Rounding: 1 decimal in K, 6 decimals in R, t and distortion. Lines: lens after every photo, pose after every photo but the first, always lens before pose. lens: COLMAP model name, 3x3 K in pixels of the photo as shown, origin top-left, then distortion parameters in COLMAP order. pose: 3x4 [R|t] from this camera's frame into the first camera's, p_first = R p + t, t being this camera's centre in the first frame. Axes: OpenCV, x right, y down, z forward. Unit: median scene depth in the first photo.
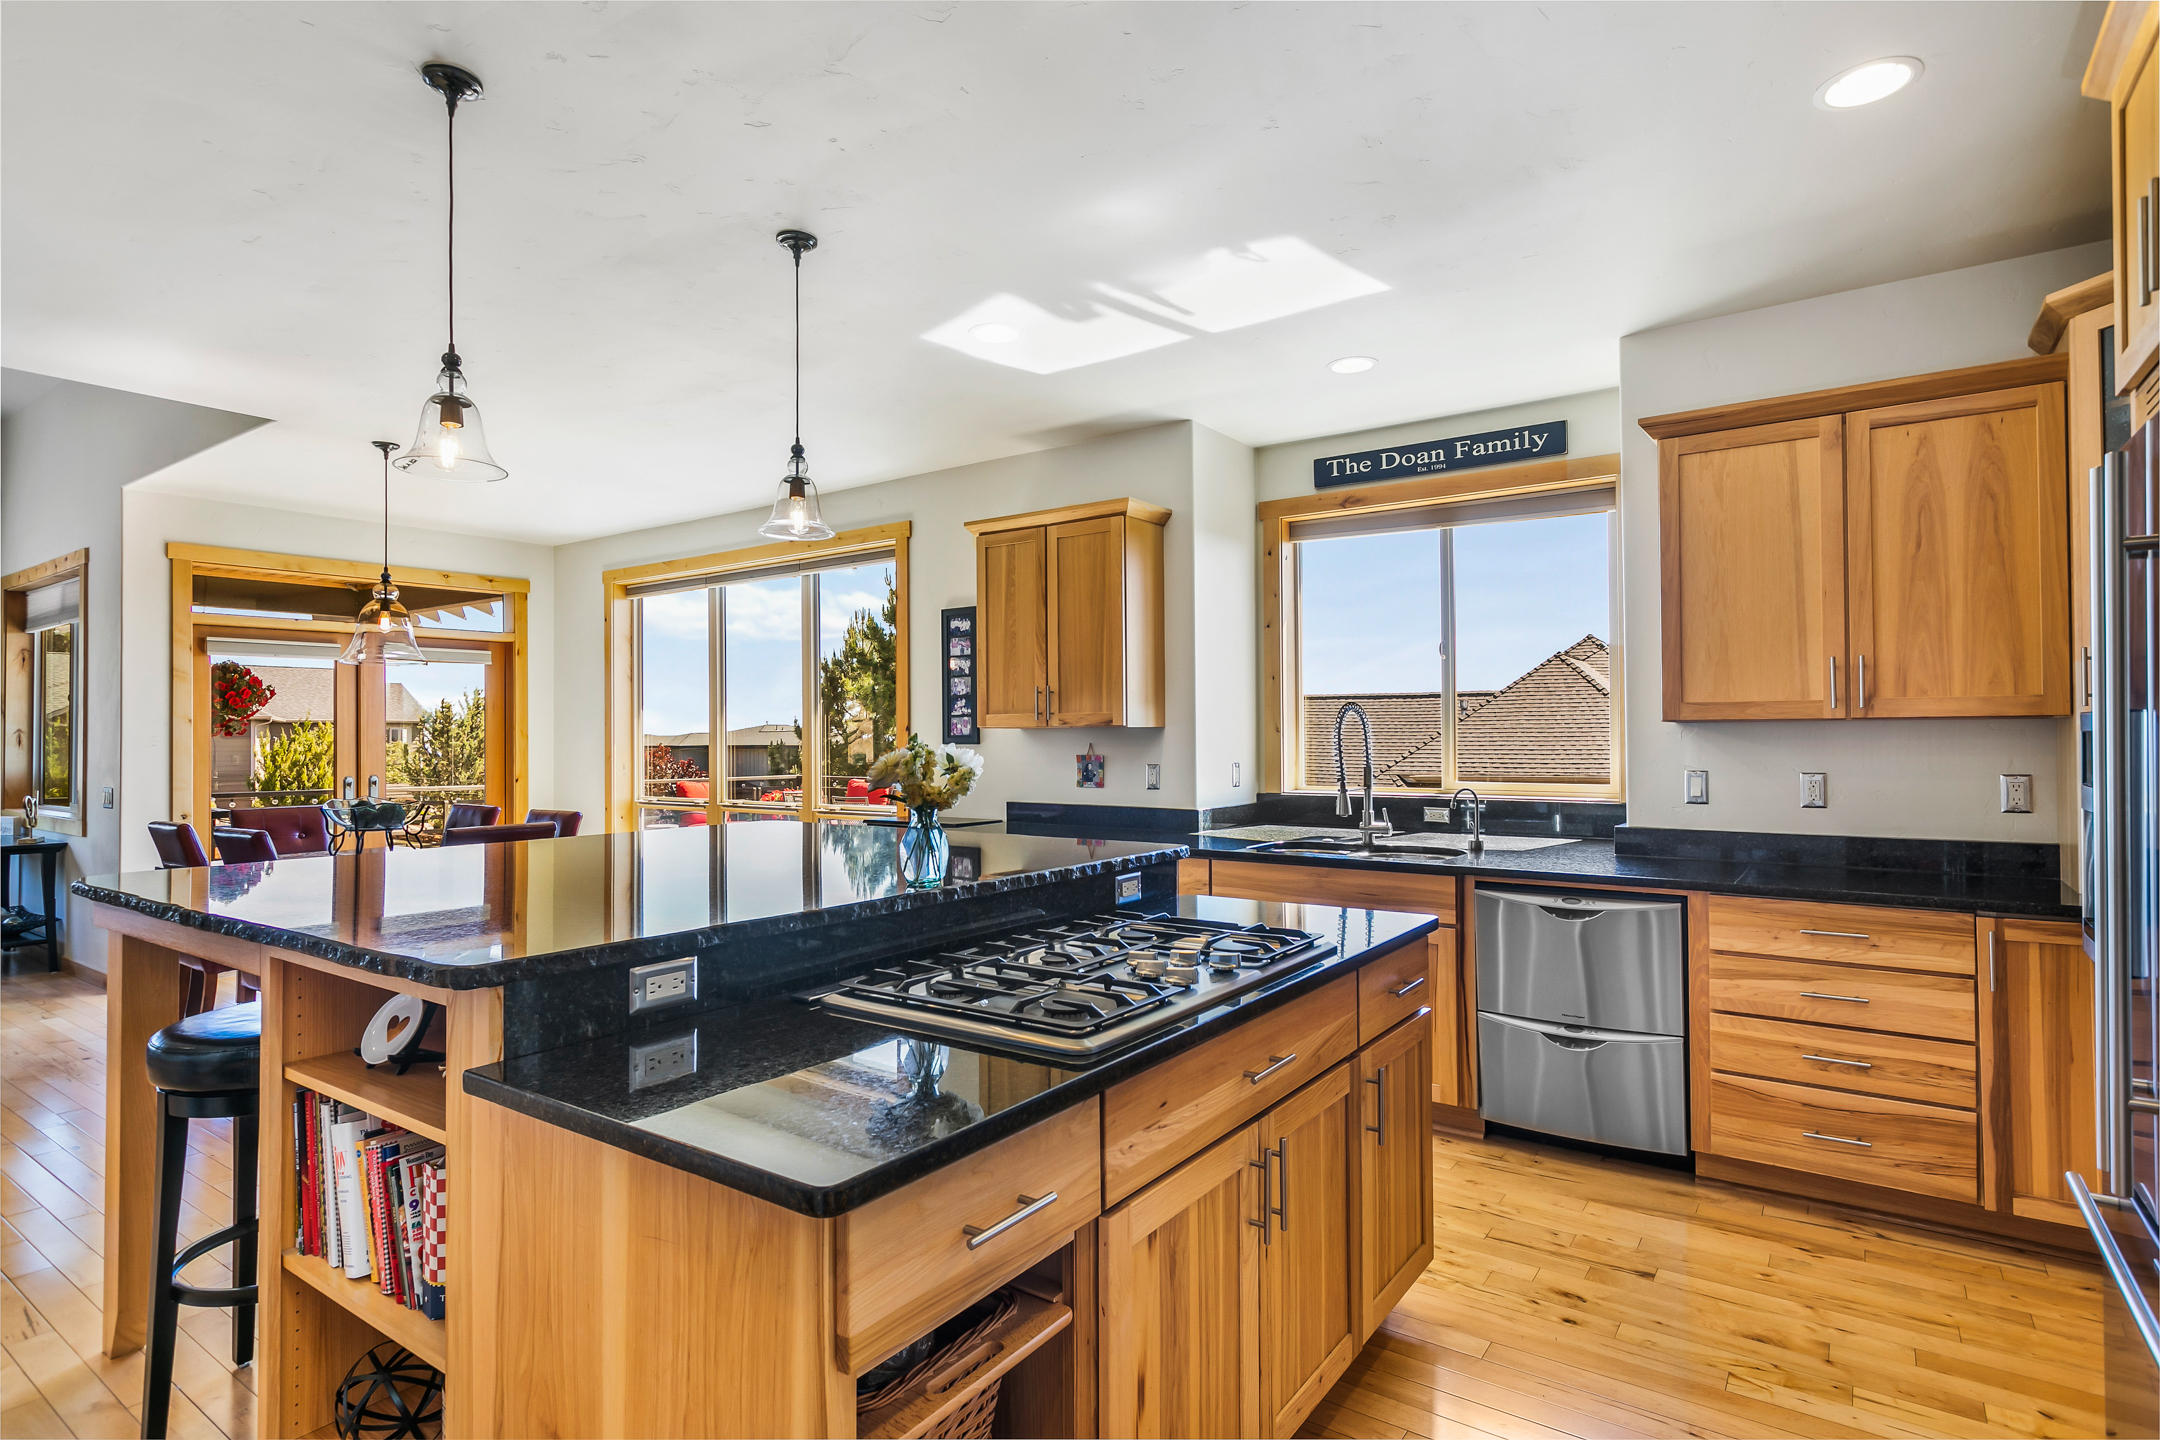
lens RADIAL K [[1095.7, 0, 1080.0], [0, 1095.7, 720.0], [0, 0, 1]] dist [-0.000553, -0.000862]
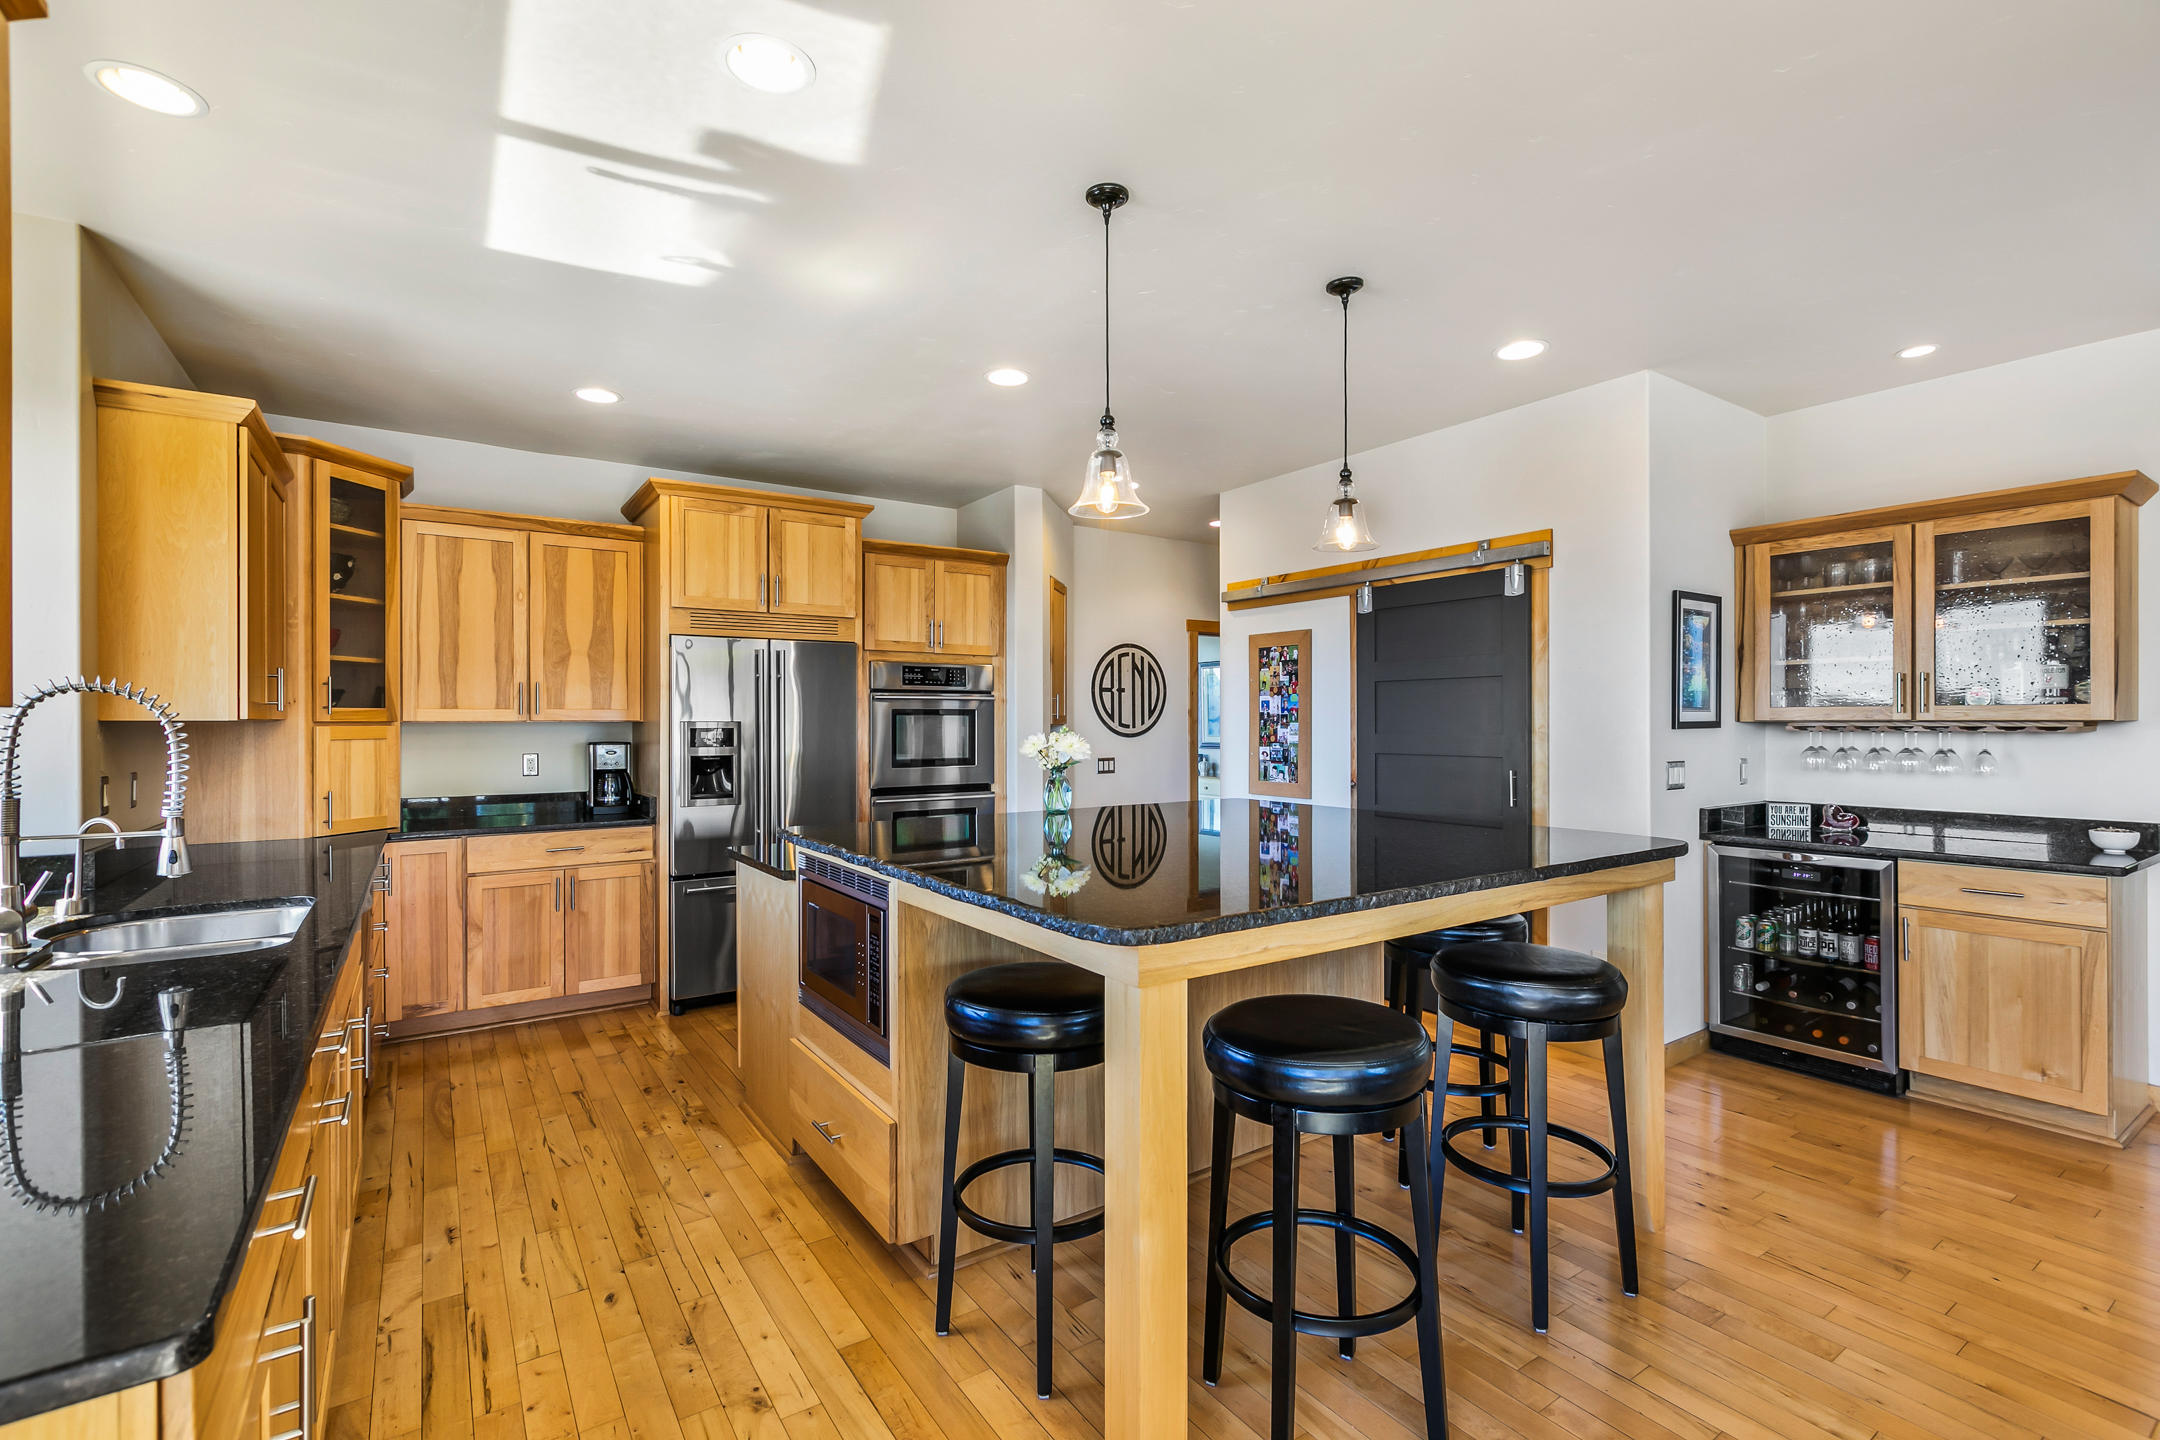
lens RADIAL K [[960.0, 0, 1085.1], [0, 960.0, 724.7], [0, 0, 1]] dist [0.000018, 0.000438]
pose [[-0.939395, 0.014358, 0.342535, -0.278327], [0.008659, 0.999798, -0.018161, 0.019070], [-0.342727, -0.014094, -0.939329, 0.954470]]
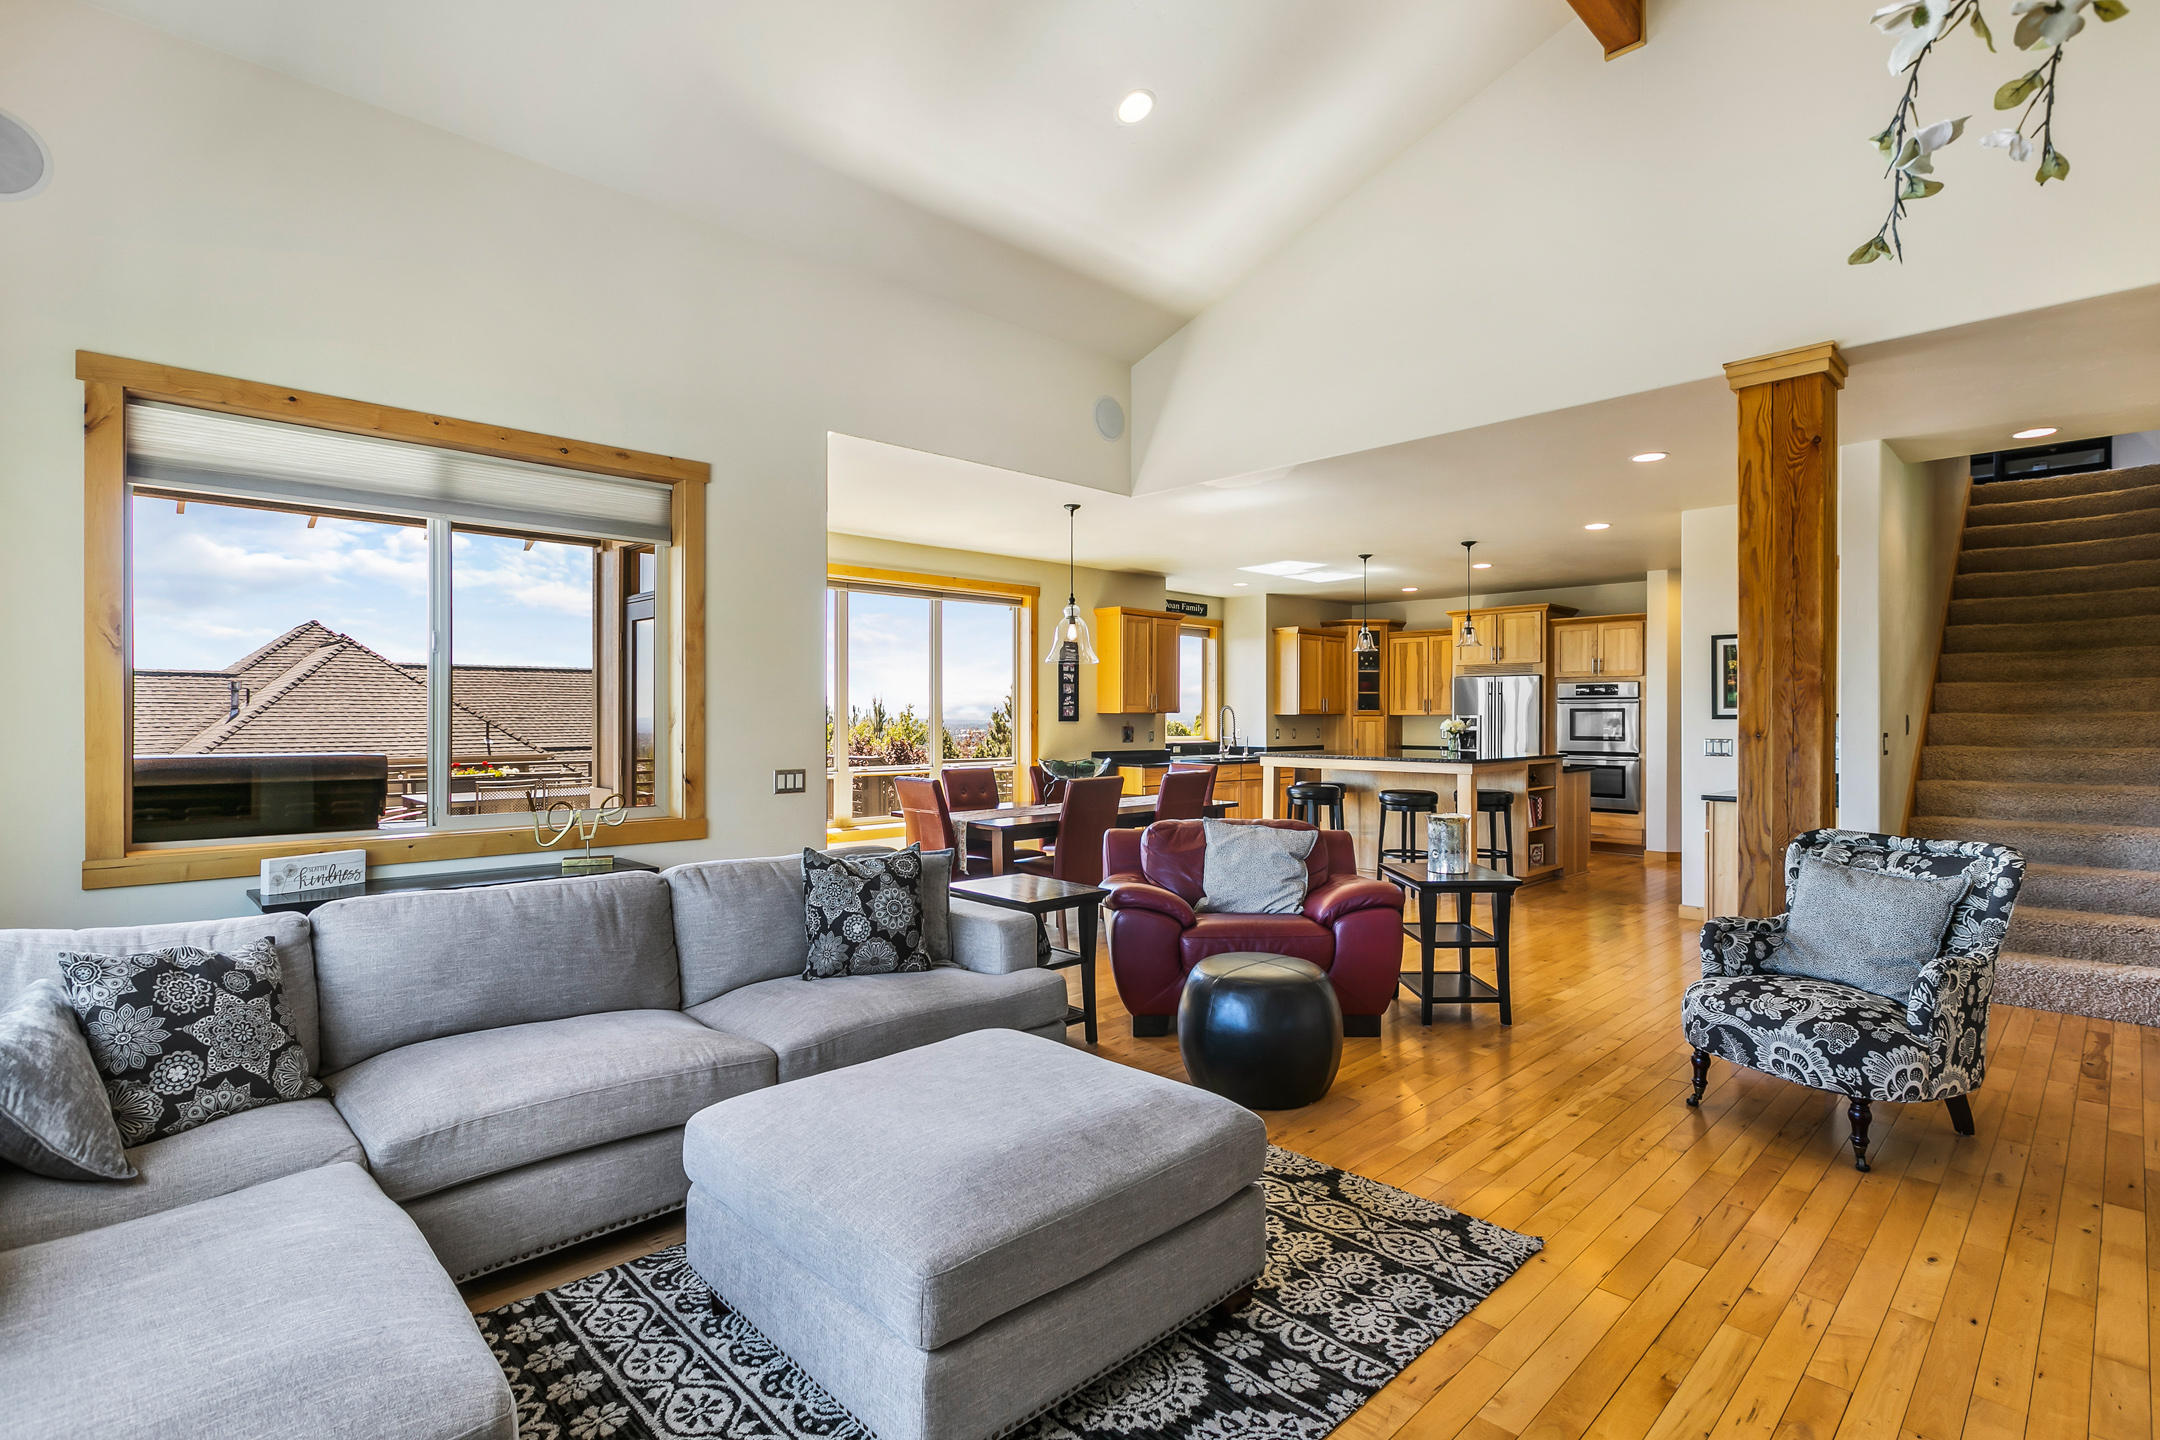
lens RADIAL K [[1019.7, 0, 1080.0], [0, 1019.7, 720.0], [0, 0, 1]] dist [-0.003627, -0.000030]
pose [[0.185180, 0.004517, 0.982694, -1.731874], [-0.016059, 0.999870, -0.001569, 0.022260], [-0.982573, -0.015491, 0.185229, 0.670293]]
